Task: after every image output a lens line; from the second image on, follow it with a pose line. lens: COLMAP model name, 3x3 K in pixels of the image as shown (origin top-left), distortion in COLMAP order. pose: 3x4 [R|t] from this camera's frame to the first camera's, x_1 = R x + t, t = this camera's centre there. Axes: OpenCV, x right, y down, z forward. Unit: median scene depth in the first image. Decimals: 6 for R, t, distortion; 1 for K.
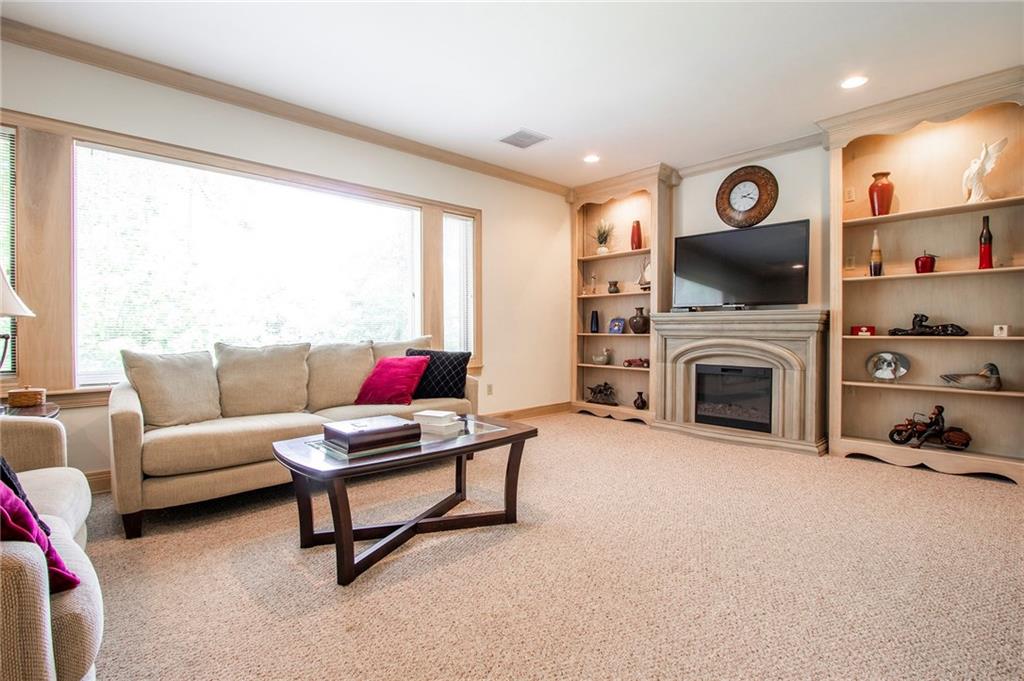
lens RADIAL K [[487.3, 0, 516.2], [0, 487.3, 337.1], [0, 0, 1]] dist [-0.015626, 0.000278]
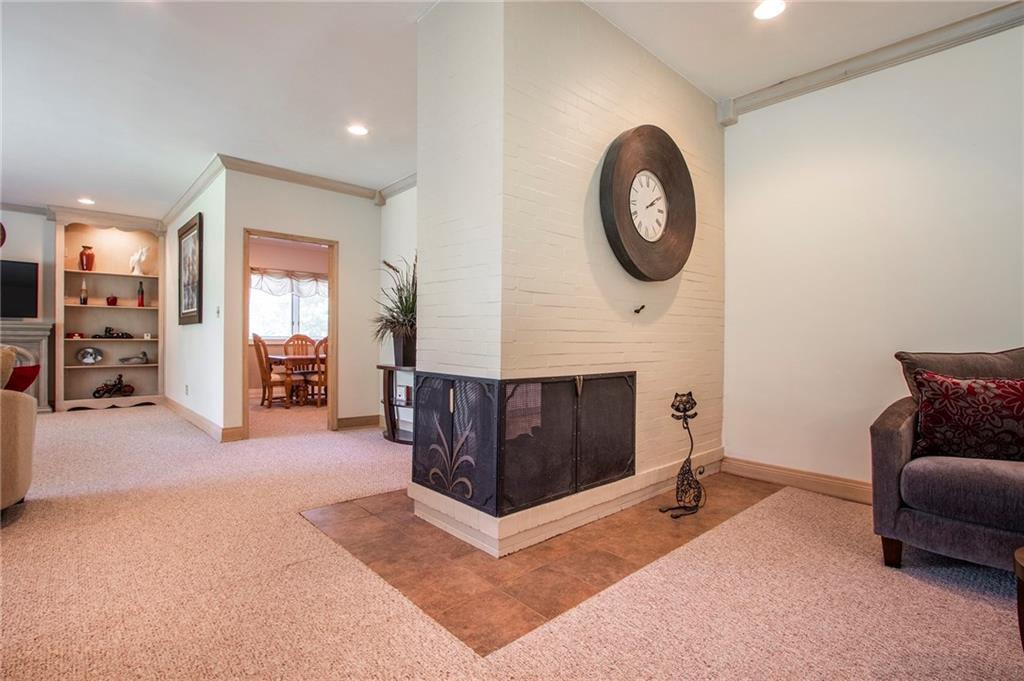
lens RADIAL K [[487.3, 0, 516.2], [0, 487.3, 337.1], [0, 0, 1]] dist [-0.015626, 0.000278]
pose [[-0.003361, -0.002261, 0.999992, -1.004752], [0.003876, 0.999990, 0.002274, -0.006517], [-0.999987, 0.003883, -0.003352, -0.559059]]
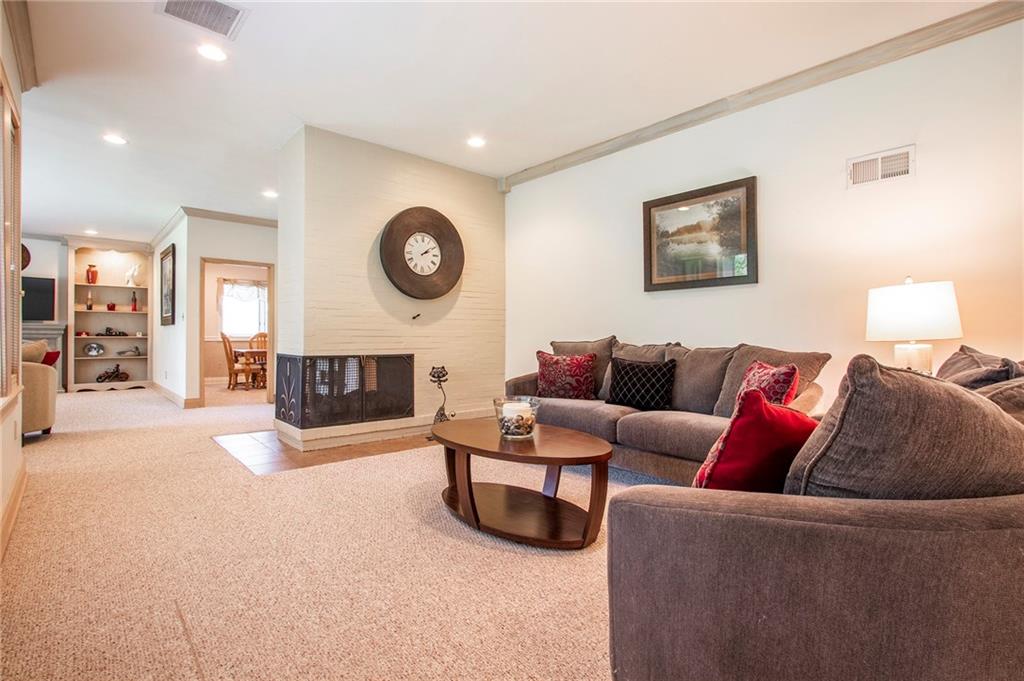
lens RADIAL K [[488.8, 0, 512.2], [0, 488.8, 332.4], [0, 0, 1]] dist [-0.011964, 0.000526]
pose [[0.015811, 0.003586, 0.999869, -1.495960], [0.006515, 0.999972, -0.003689, -0.000402], [-0.999854, 0.006572, 0.015787, -1.016131]]
